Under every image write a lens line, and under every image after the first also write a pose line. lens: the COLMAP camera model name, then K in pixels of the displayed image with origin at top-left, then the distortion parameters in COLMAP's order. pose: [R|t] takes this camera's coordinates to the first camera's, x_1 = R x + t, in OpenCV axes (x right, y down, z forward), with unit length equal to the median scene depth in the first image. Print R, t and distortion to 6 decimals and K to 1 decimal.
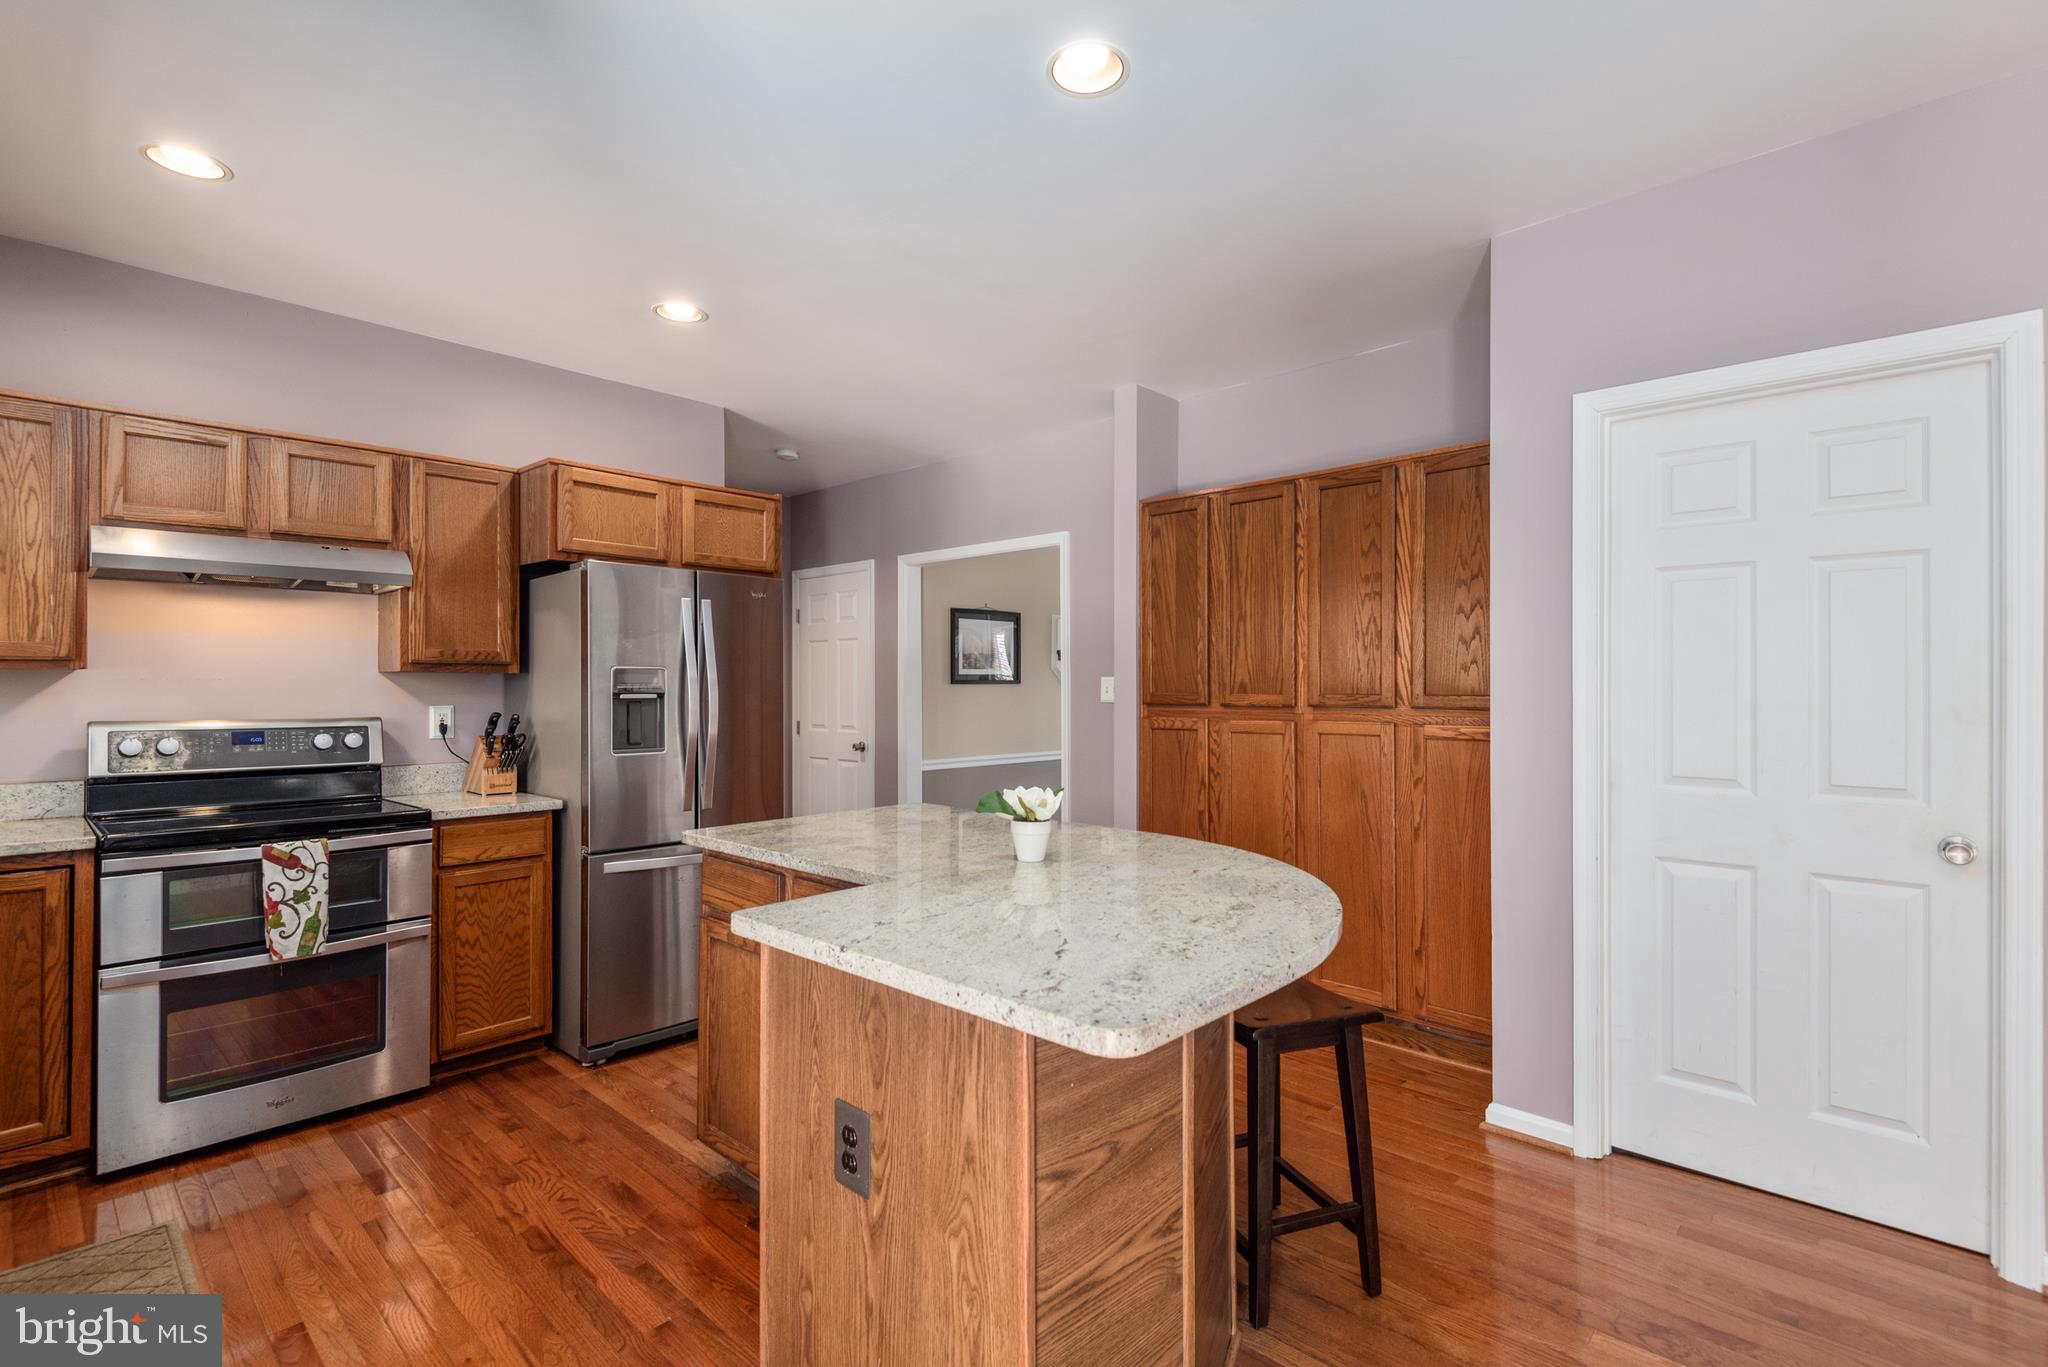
lens RADIAL K [[927.9, 0, 1014.3], [0, 927.9, 679.7], [0, 0, 1]] dist [0.020836, -0.001591]
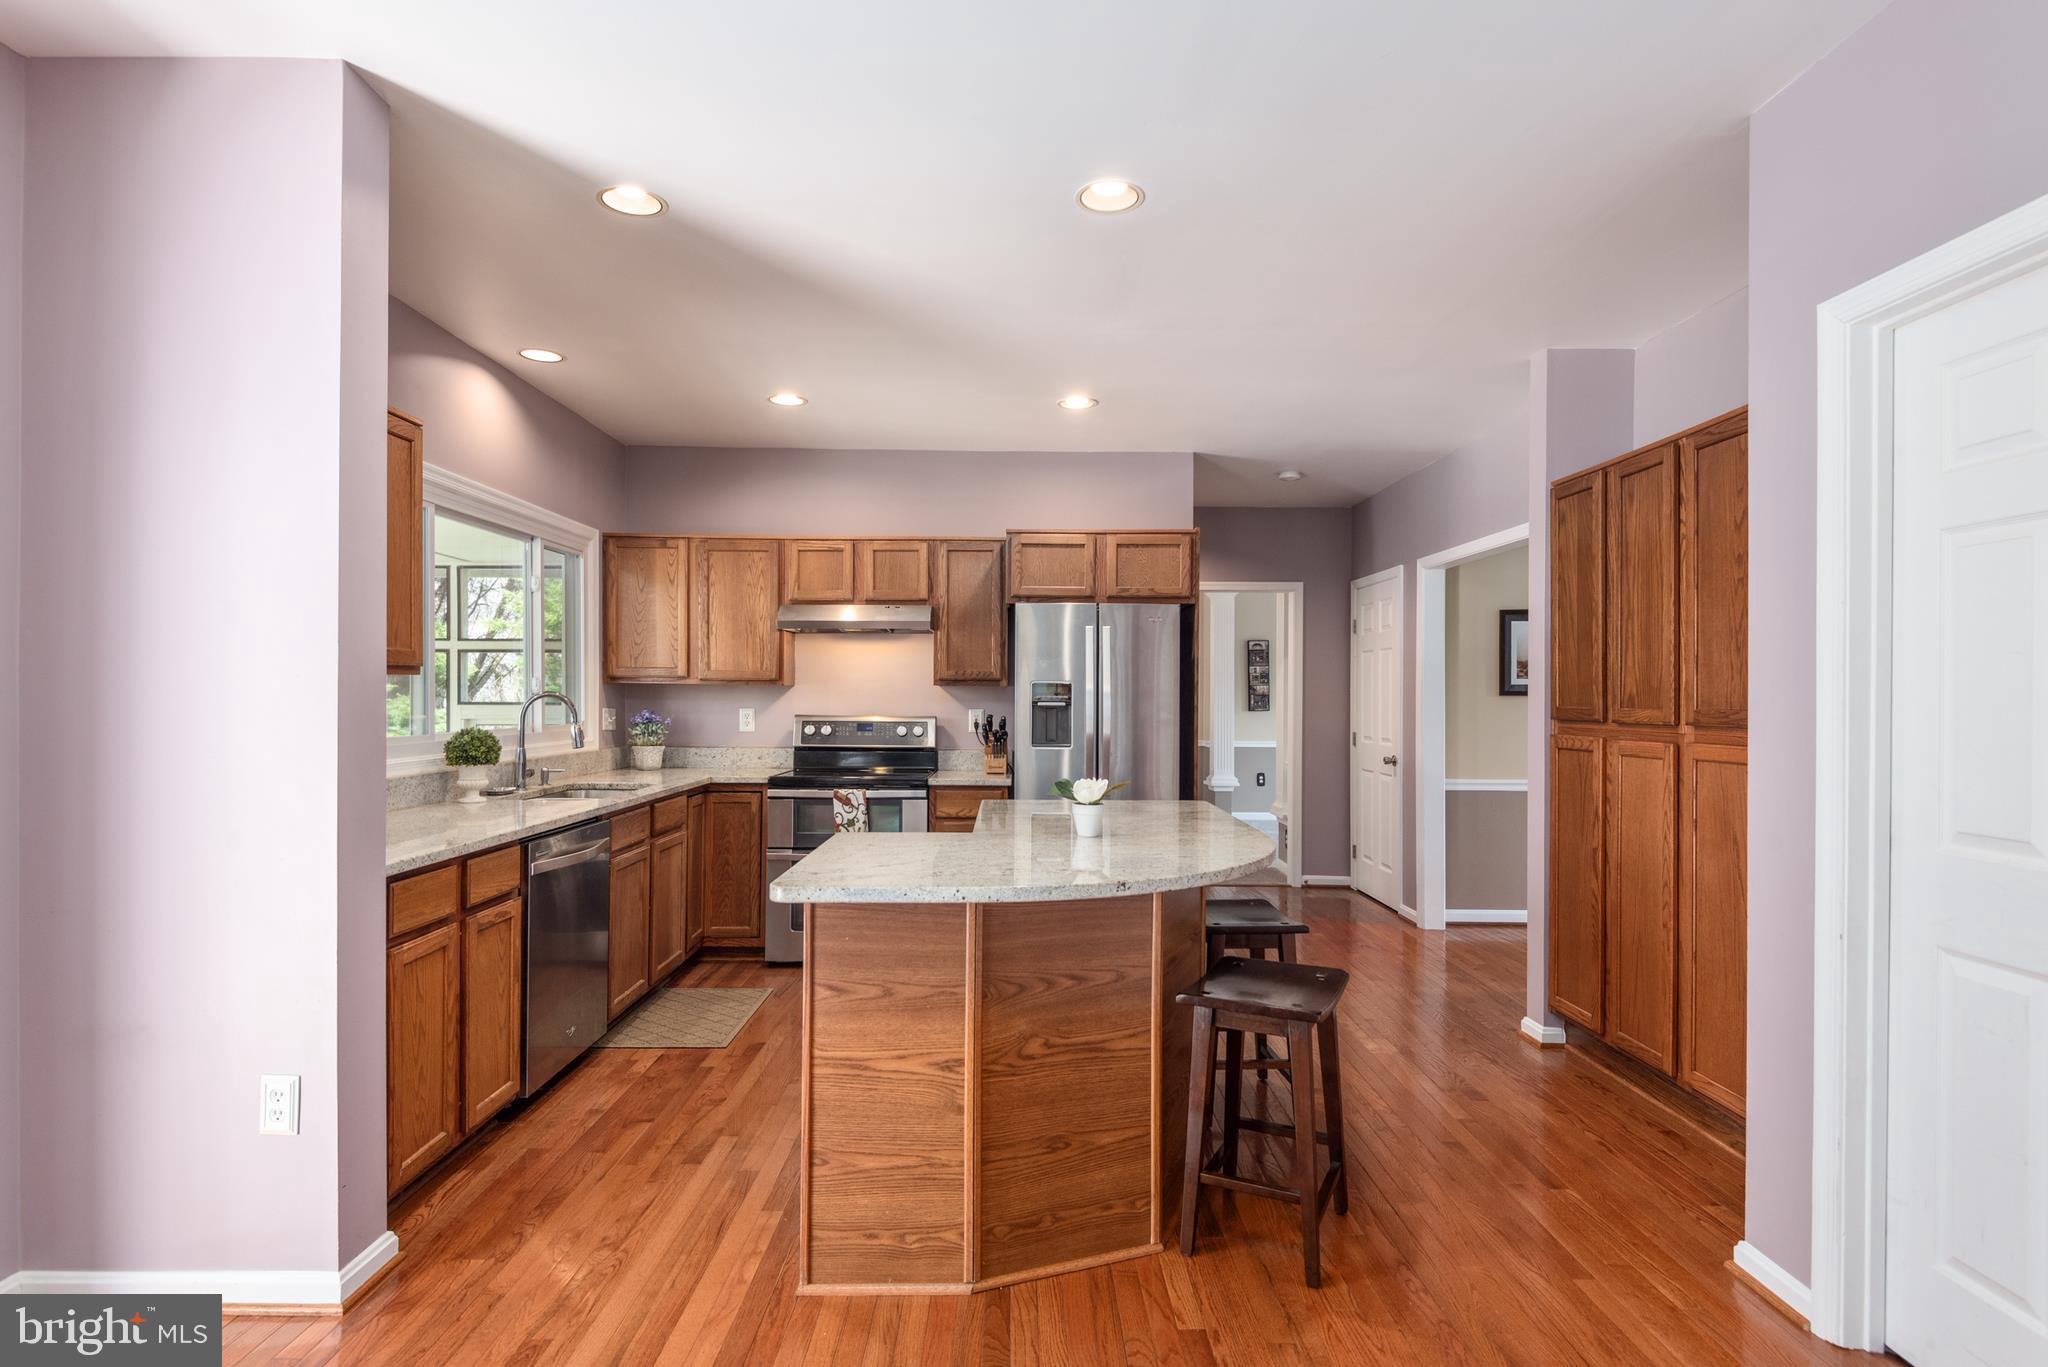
lens RADIAL K [[1003.4, 0, 1033.1], [0, 1003.4, 693.6], [0, 0, 1]] dist [0.020433, -0.003066]
pose [[0.698629, 0.001797, -0.715482, 0.583388], [0.000474, 0.999995, 0.002974, -0.000687], [0.715484, -0.002417, 0.698625, -0.000771]]
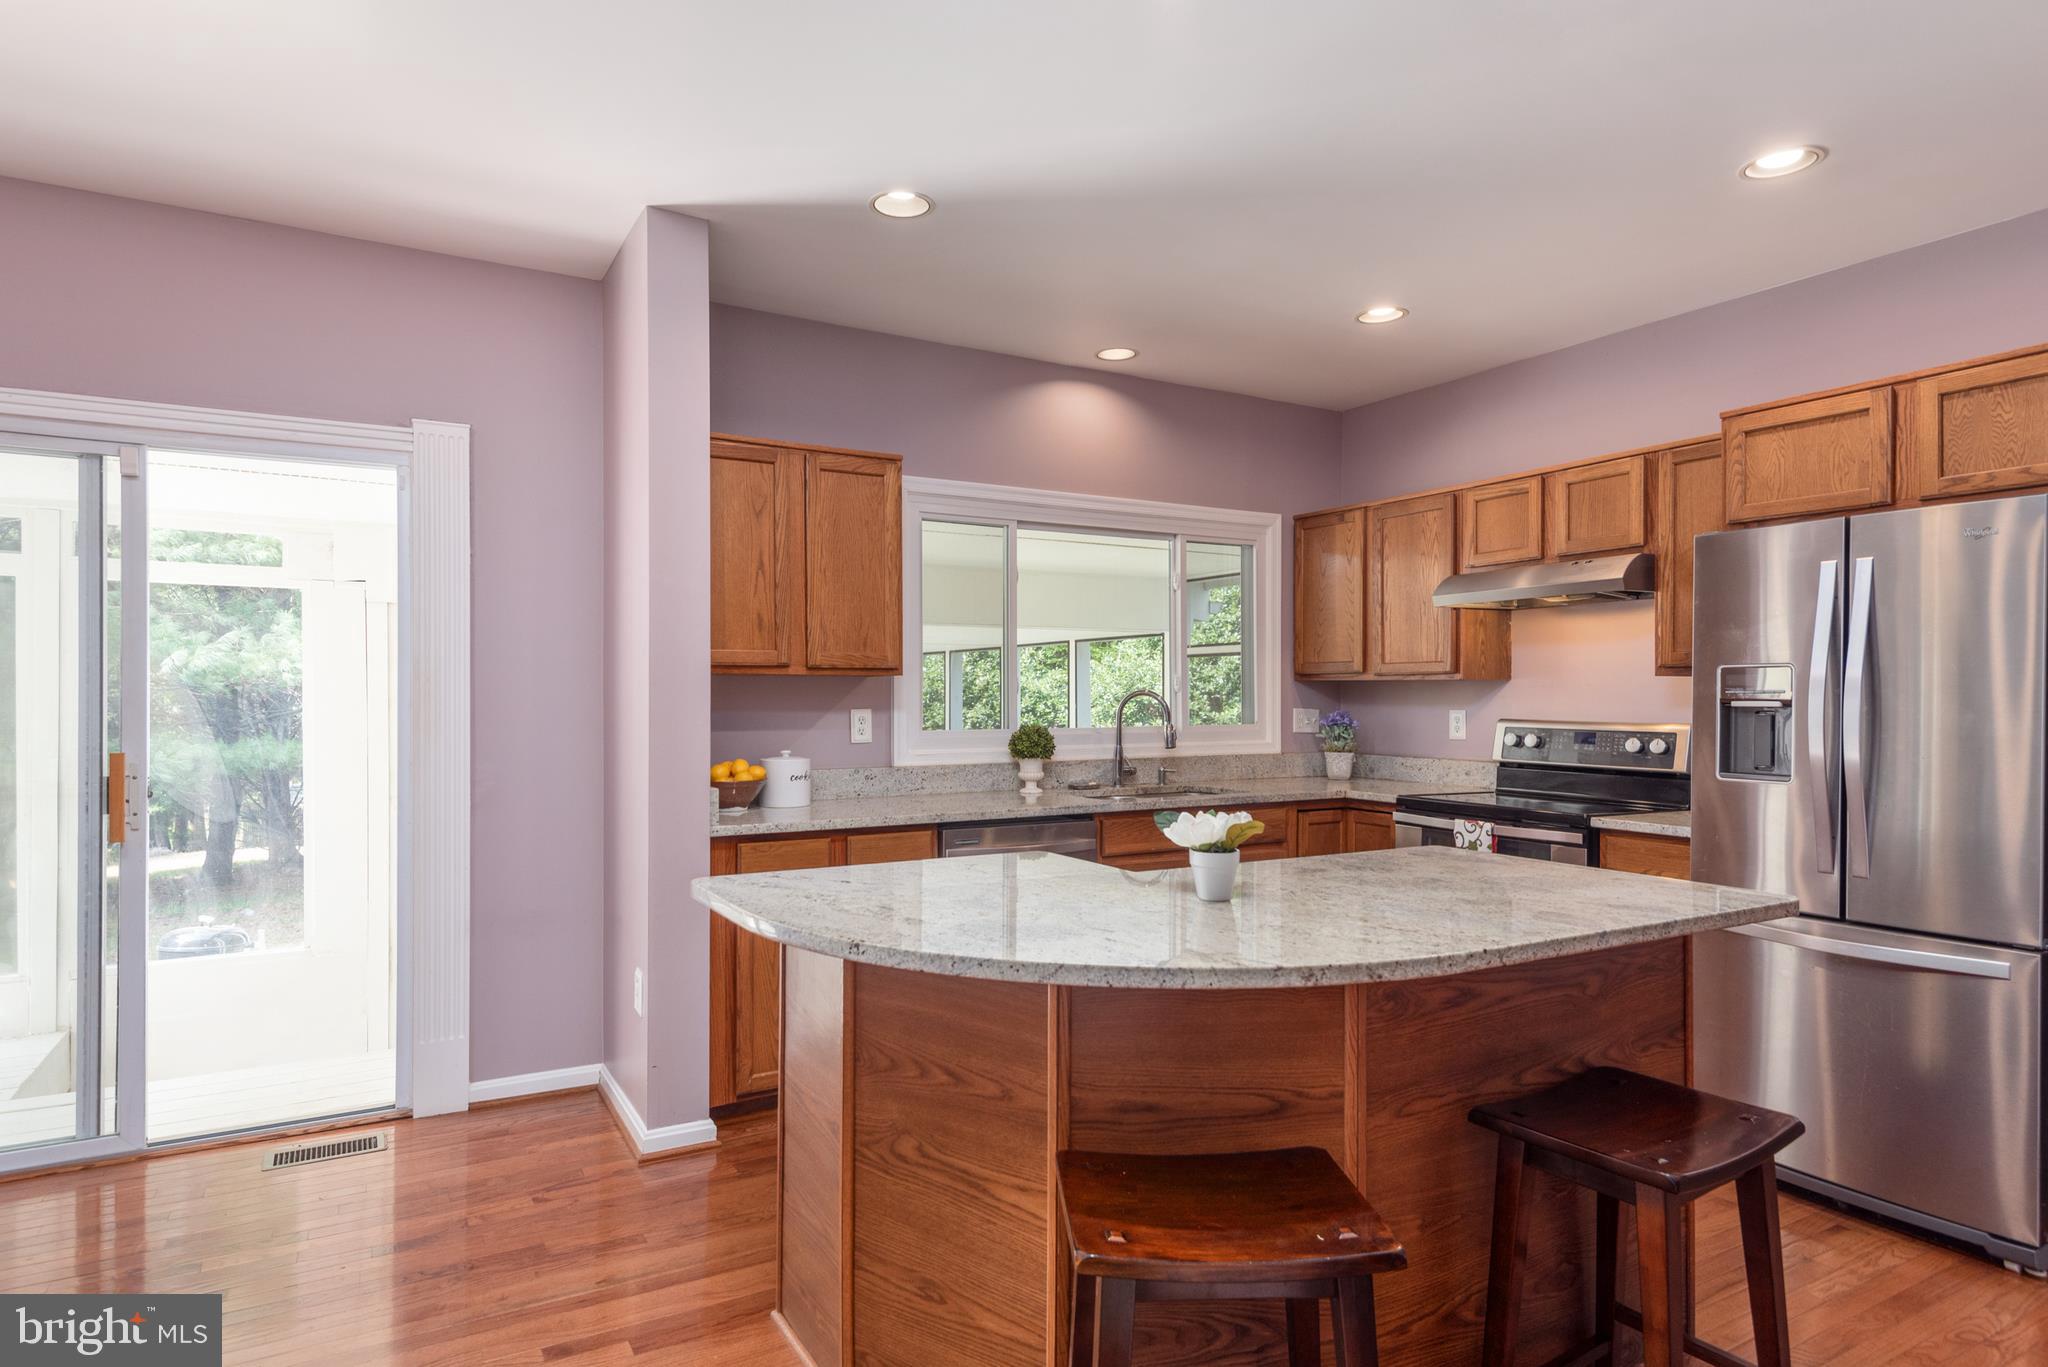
lens RADIAL K [[1136.8, 0, 1027.9], [0, 1136.8, 697.7], [0, 0, 1]] dist [0.016675, -0.002649]
pose [[-0.277959, -0.000326, -0.960593, 0.641209], [0.006505, 0.999976, -0.002222, 0.011469], [0.960571, -0.006866, -0.277950, 0.691814]]
